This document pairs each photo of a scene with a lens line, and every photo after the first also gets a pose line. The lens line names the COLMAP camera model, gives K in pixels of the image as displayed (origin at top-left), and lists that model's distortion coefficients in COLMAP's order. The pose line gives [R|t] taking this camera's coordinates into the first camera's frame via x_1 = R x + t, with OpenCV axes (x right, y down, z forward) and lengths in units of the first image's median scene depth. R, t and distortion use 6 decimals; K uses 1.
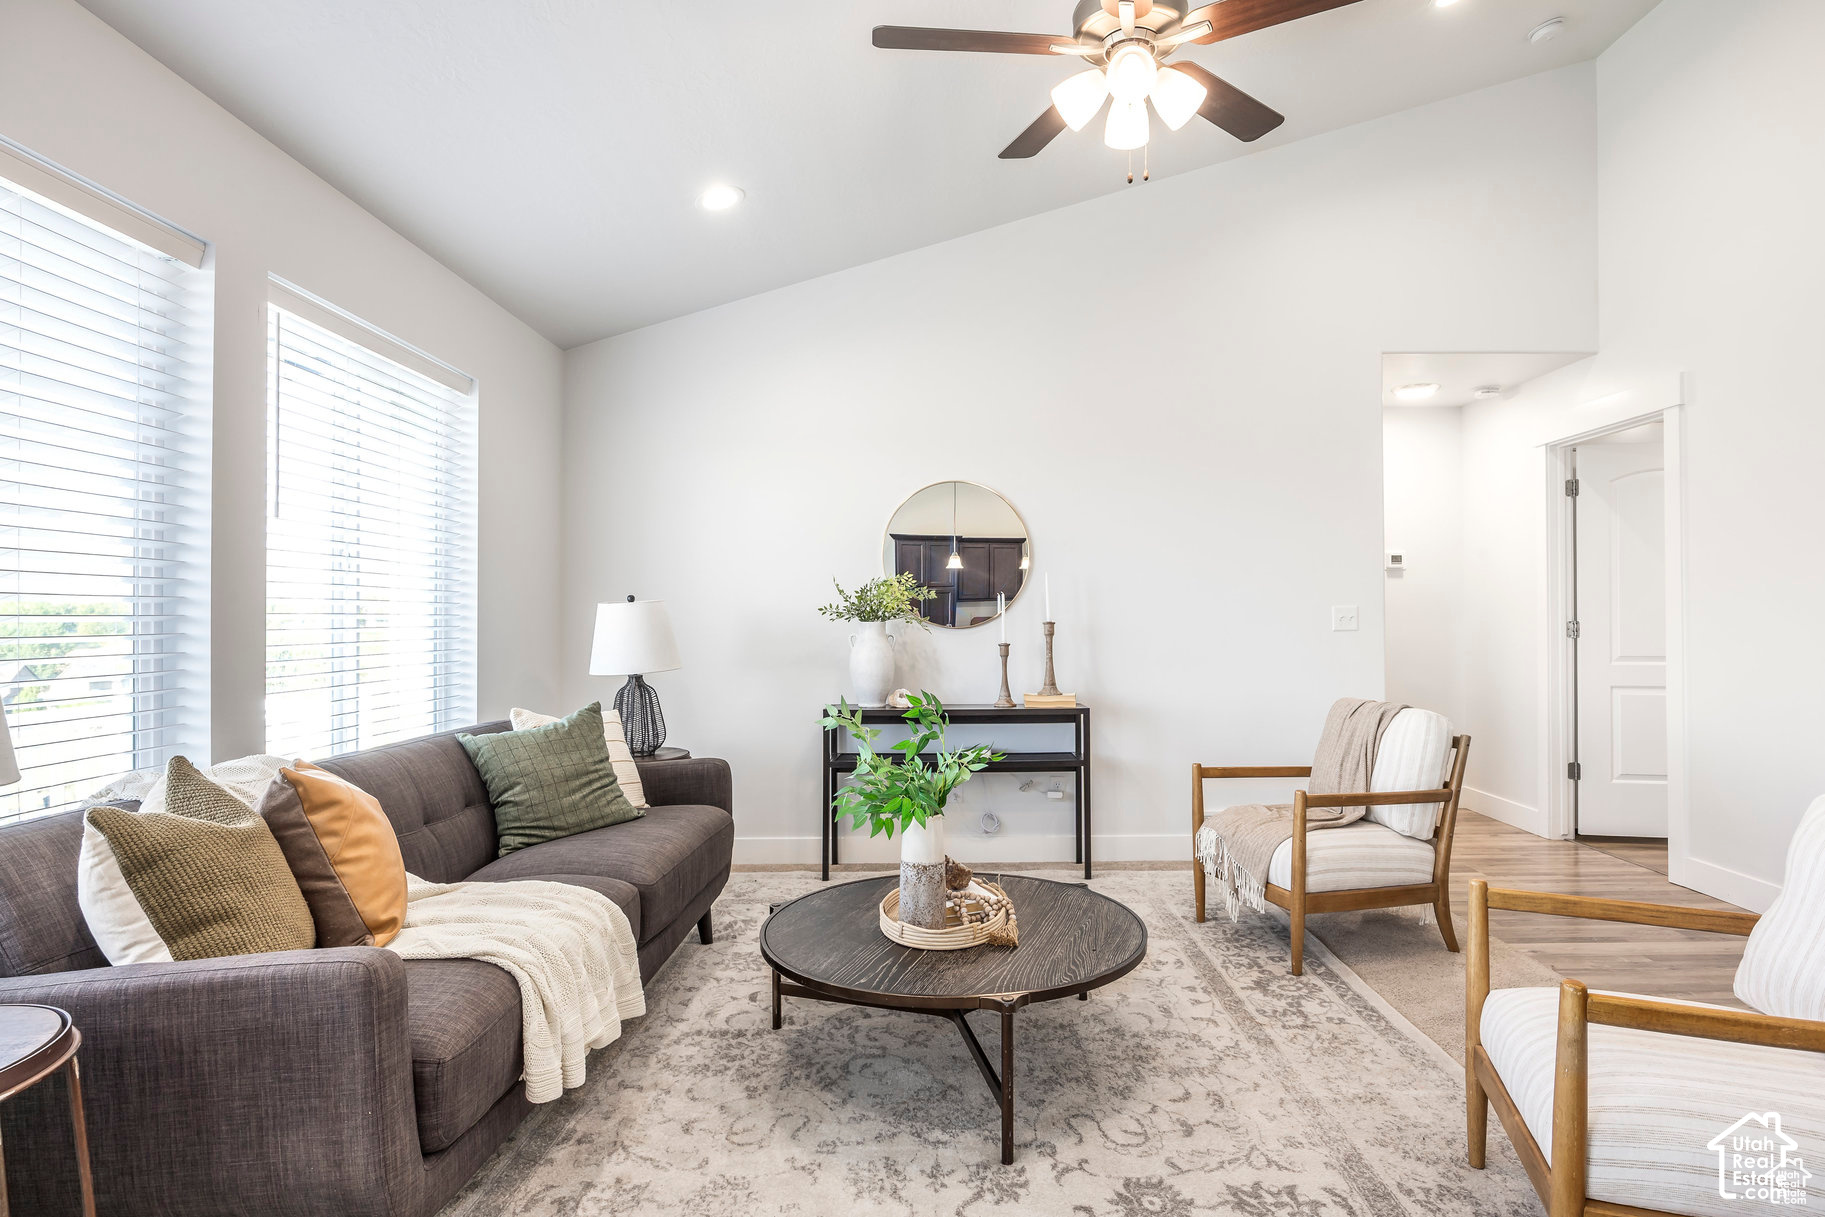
lens RADIAL K [[988.7, 0, 933.8], [0, 988.7, 613.4], [0, 0, 1]] dist [-0.006358, -0.001935]
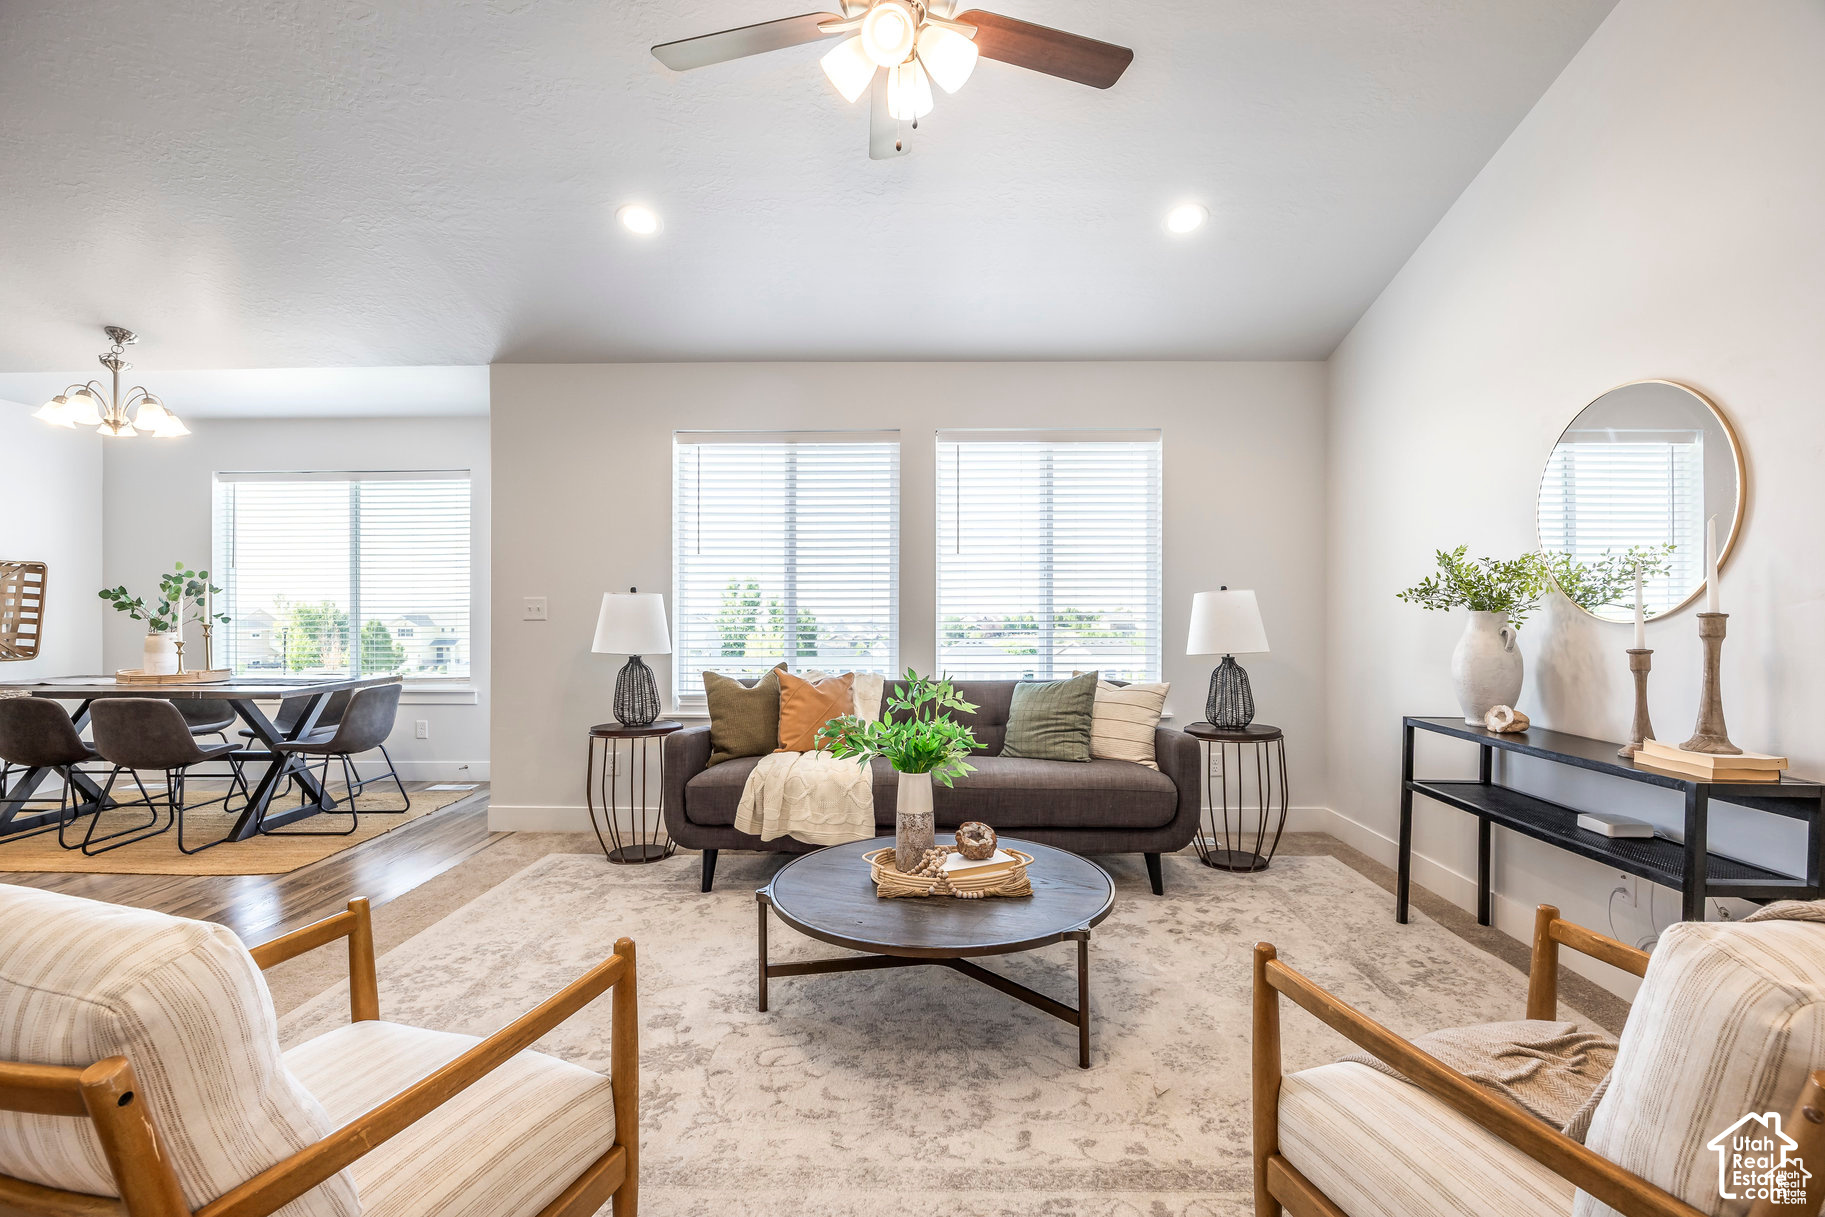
lens RADIAL K [[833.4, 0, 912.5], [0, 833.4, 608.5], [0, 0, 1]] dist [-0.002933, -0.000076]
pose [[-0.028098, 0.003096, -0.999600, 0.814005], [0.008761, 0.999958, 0.002851, 0.001946], [0.999567, -0.008677, -0.028124, 0.836261]]
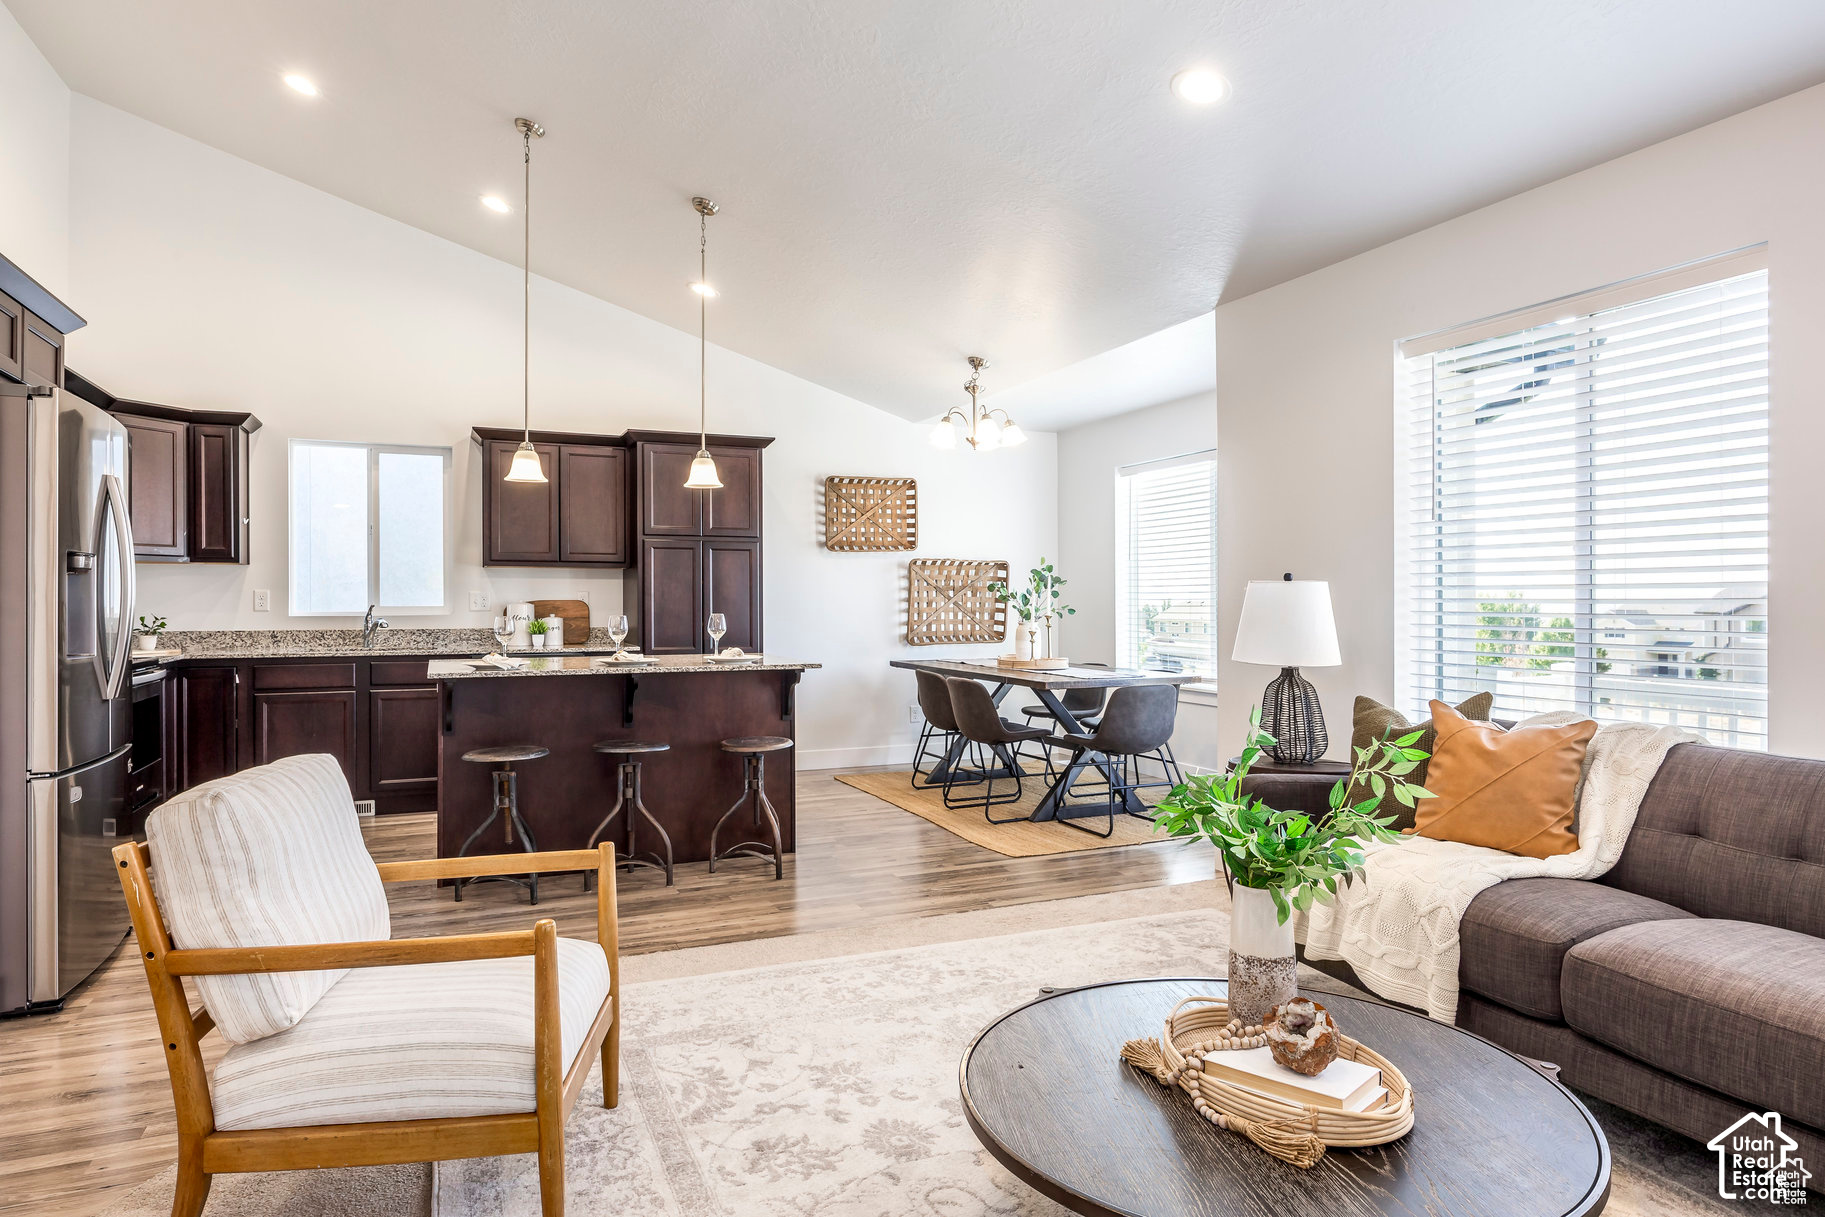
lens RADIAL K [[1077.5, 0, 912.3], [0, 1077.5, 601.8], [0, 0, 1]] dist [-0.002485, -0.000446]
pose [[-0.918490, 0.001443, -0.395442, 0.420438], [0.003207, 0.999988, -0.003800, 0.004605], [0.395431, -0.004758, -0.918483, 1.303811]]
